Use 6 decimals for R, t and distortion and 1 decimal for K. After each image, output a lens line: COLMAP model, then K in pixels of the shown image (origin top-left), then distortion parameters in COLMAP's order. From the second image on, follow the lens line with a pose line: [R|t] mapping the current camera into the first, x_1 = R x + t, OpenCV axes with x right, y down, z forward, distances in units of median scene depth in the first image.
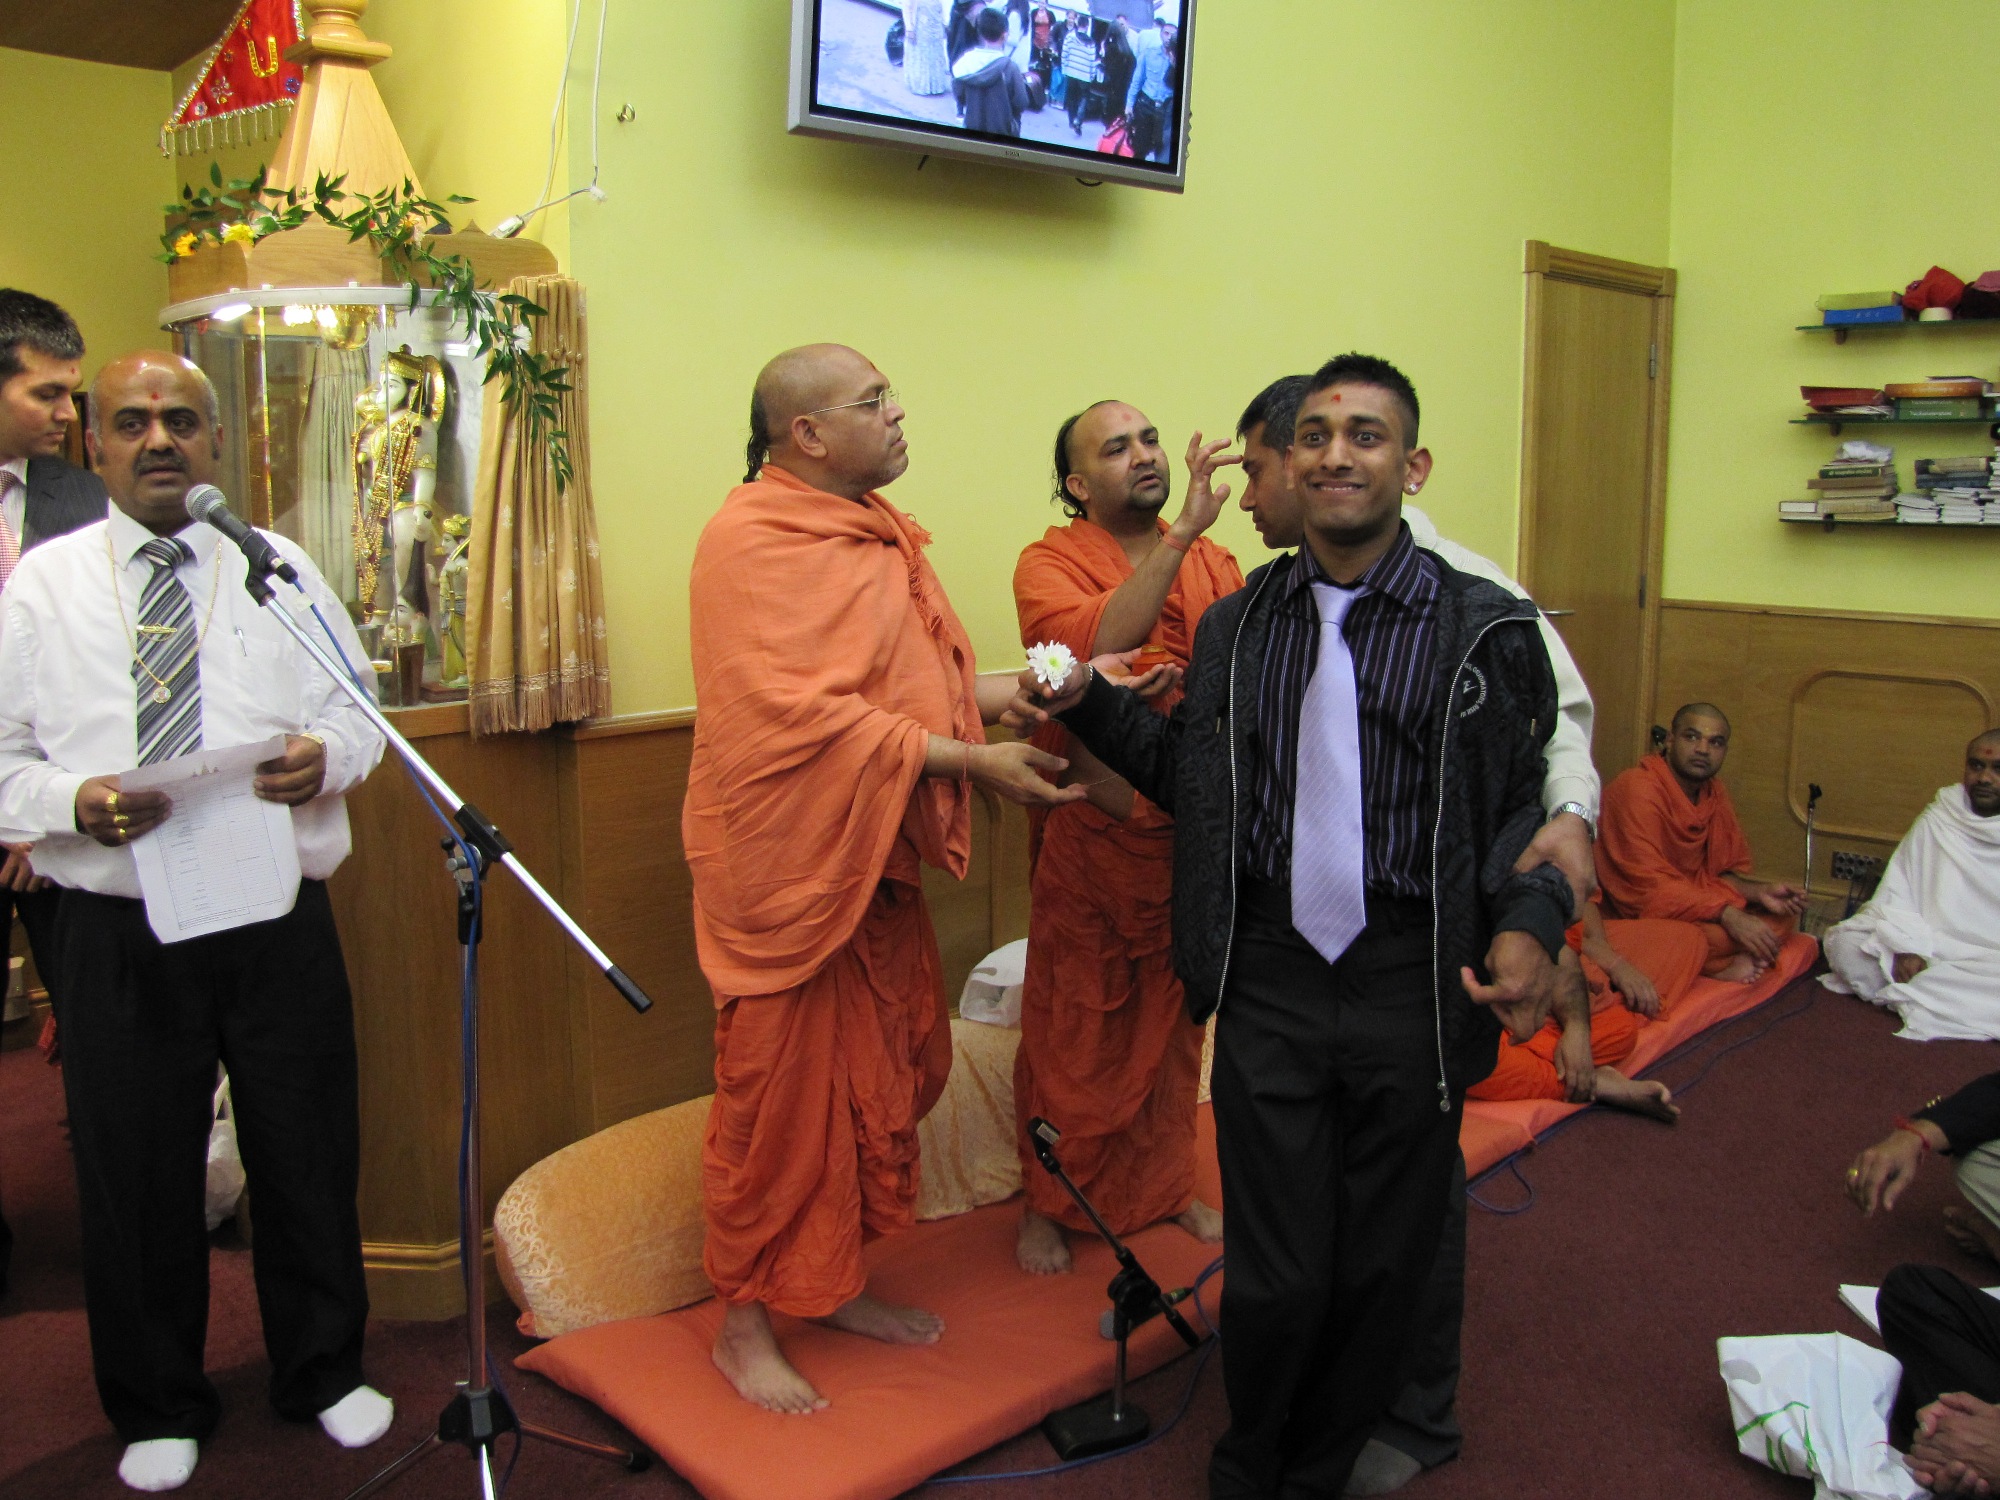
lens RADIAL K [[1673.3, 0, 989.8], [0, 1673.3, 713.2], [0, 0, 1]] dist [-0.189123, 0.169606]
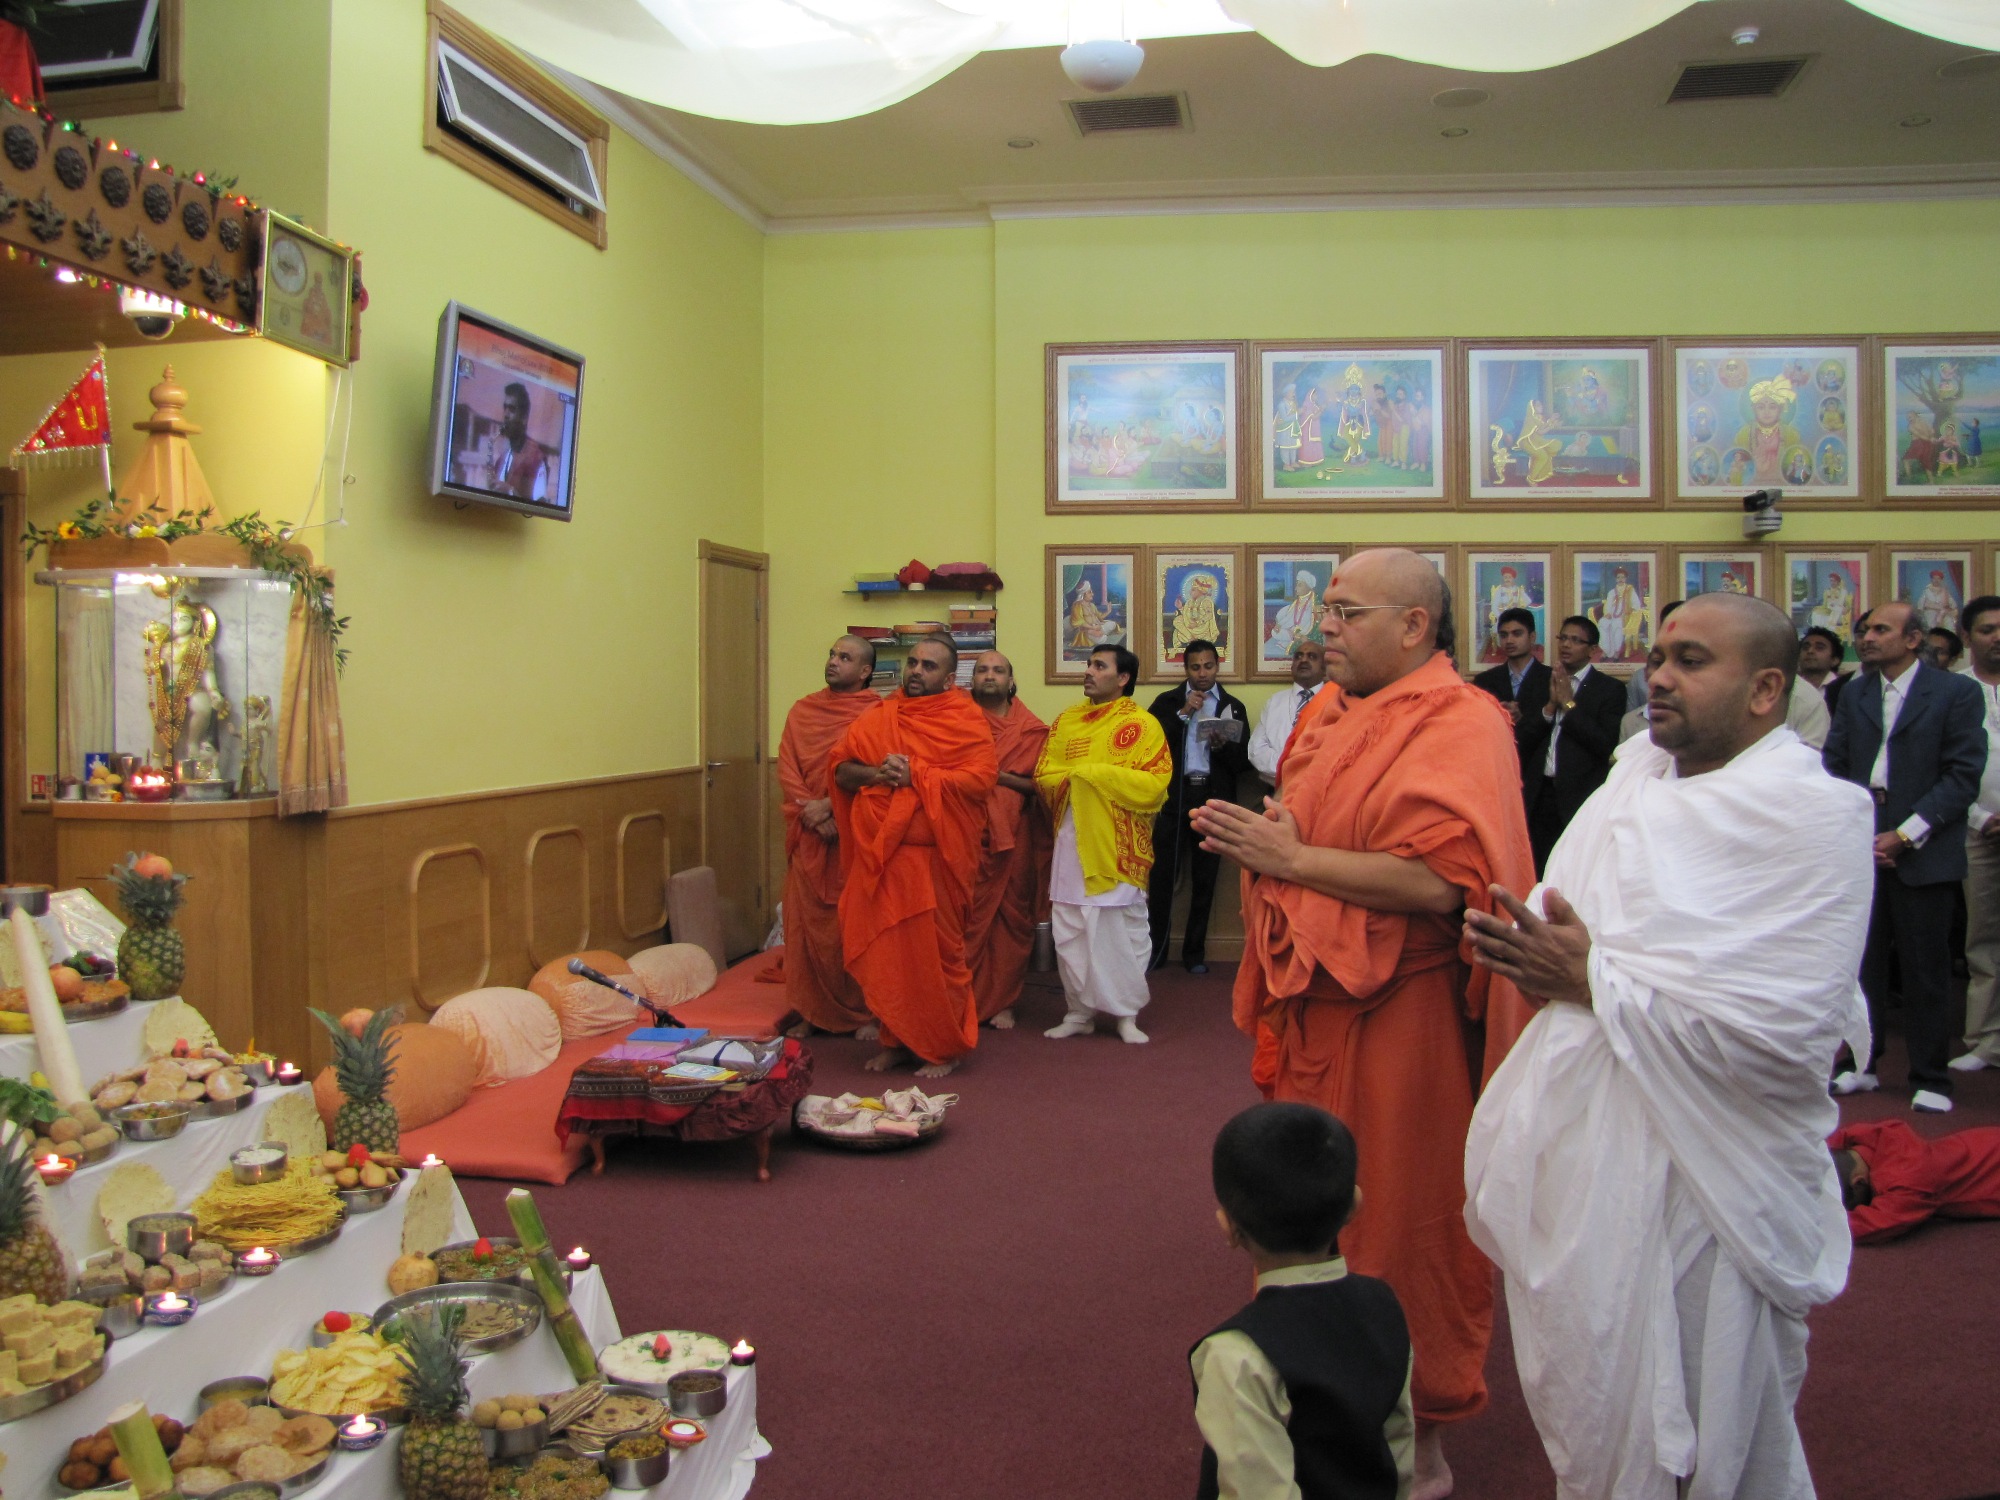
lens RADIAL K [[1673.3, 0, 989.8], [0, 1673.3, 713.2], [0, 0, 1]] dist [-0.189123, 0.169606]
pose [[0.813267, -0.006884, 0.581850, -0.412054], [0.084048, 0.990834, -0.105753, 0.088904], [-0.575789, 0.134908, 0.806391, -0.511706]]
